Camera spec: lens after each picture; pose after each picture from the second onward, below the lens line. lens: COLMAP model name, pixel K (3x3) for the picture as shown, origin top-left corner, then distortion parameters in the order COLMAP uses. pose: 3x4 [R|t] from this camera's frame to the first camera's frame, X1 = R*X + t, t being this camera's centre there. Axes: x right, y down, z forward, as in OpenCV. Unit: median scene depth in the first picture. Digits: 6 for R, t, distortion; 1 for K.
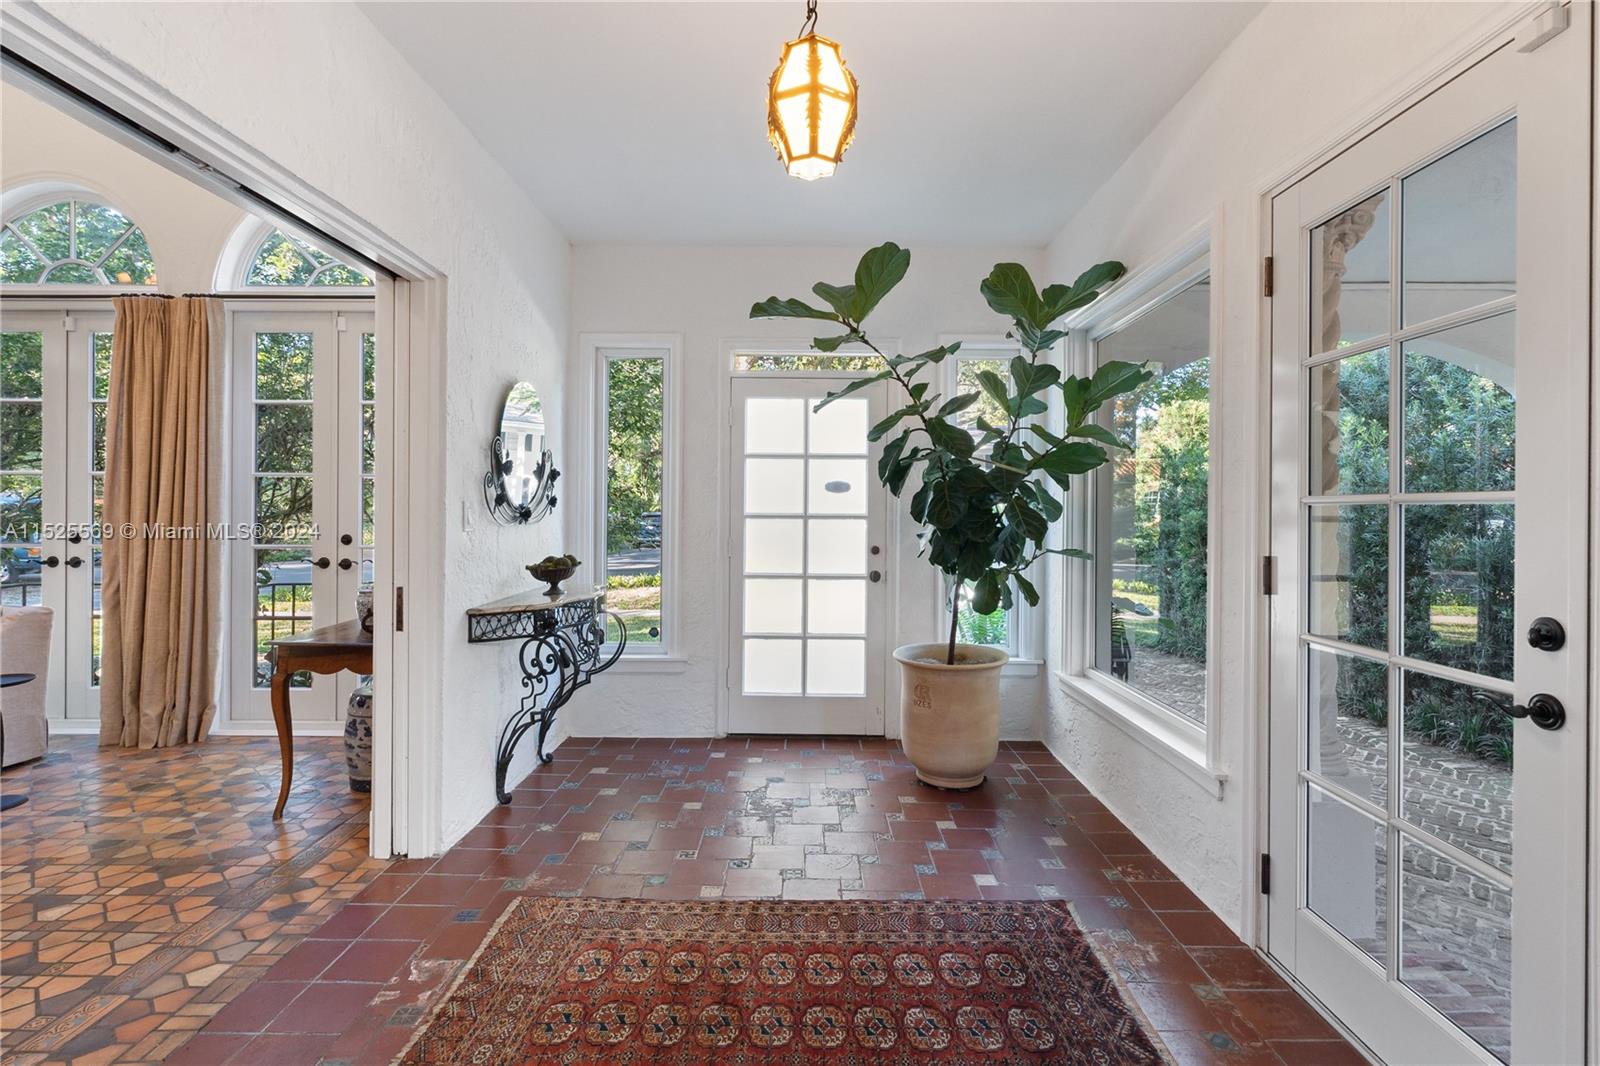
lens RADIAL K [[758.3, 0, 804.7], [0, 758.3, 519.6], [0, 0, 1]] dist [0.003011, 0.000351]
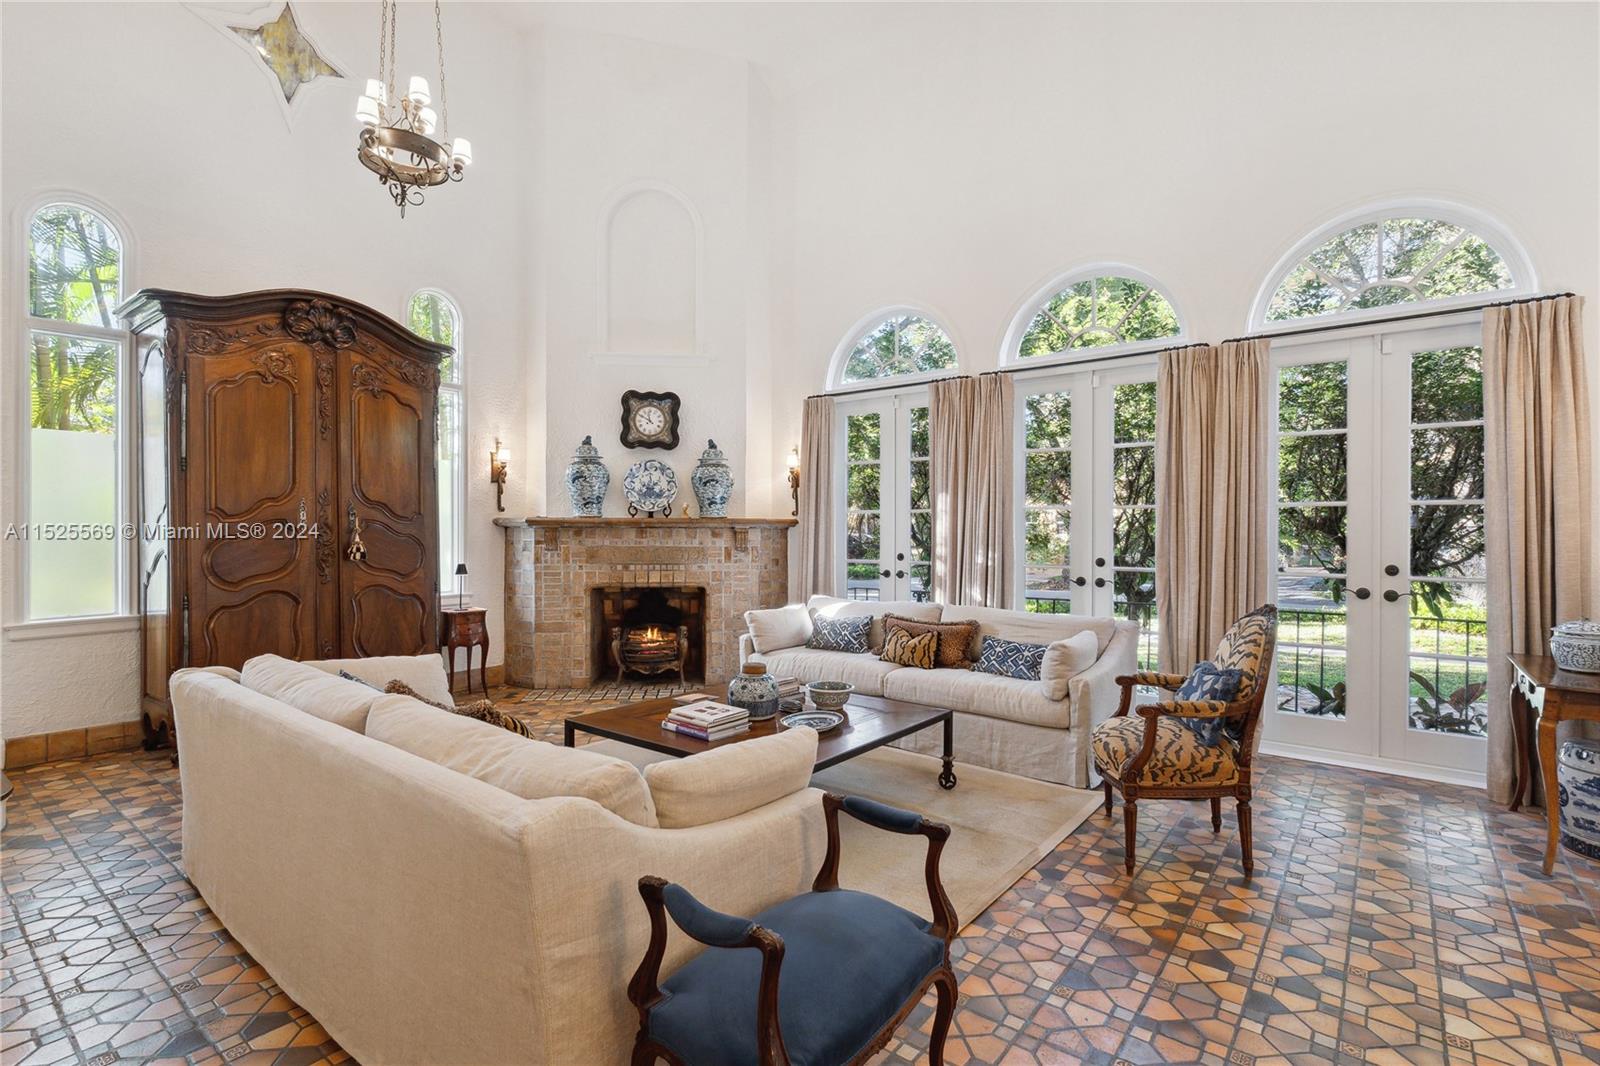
lens RADIAL K [[758.3, 0, 802.0], [0, 758.3, 533.8], [0, 0, 1]] dist [0.003011, 0.000351]
pose [[0.782546, 0.000318, -0.622592, -0.622195], [-0.003883, 0.999983, -0.004369, -0.012904], [0.622580, 0.005837, 0.782534, -0.223768]]
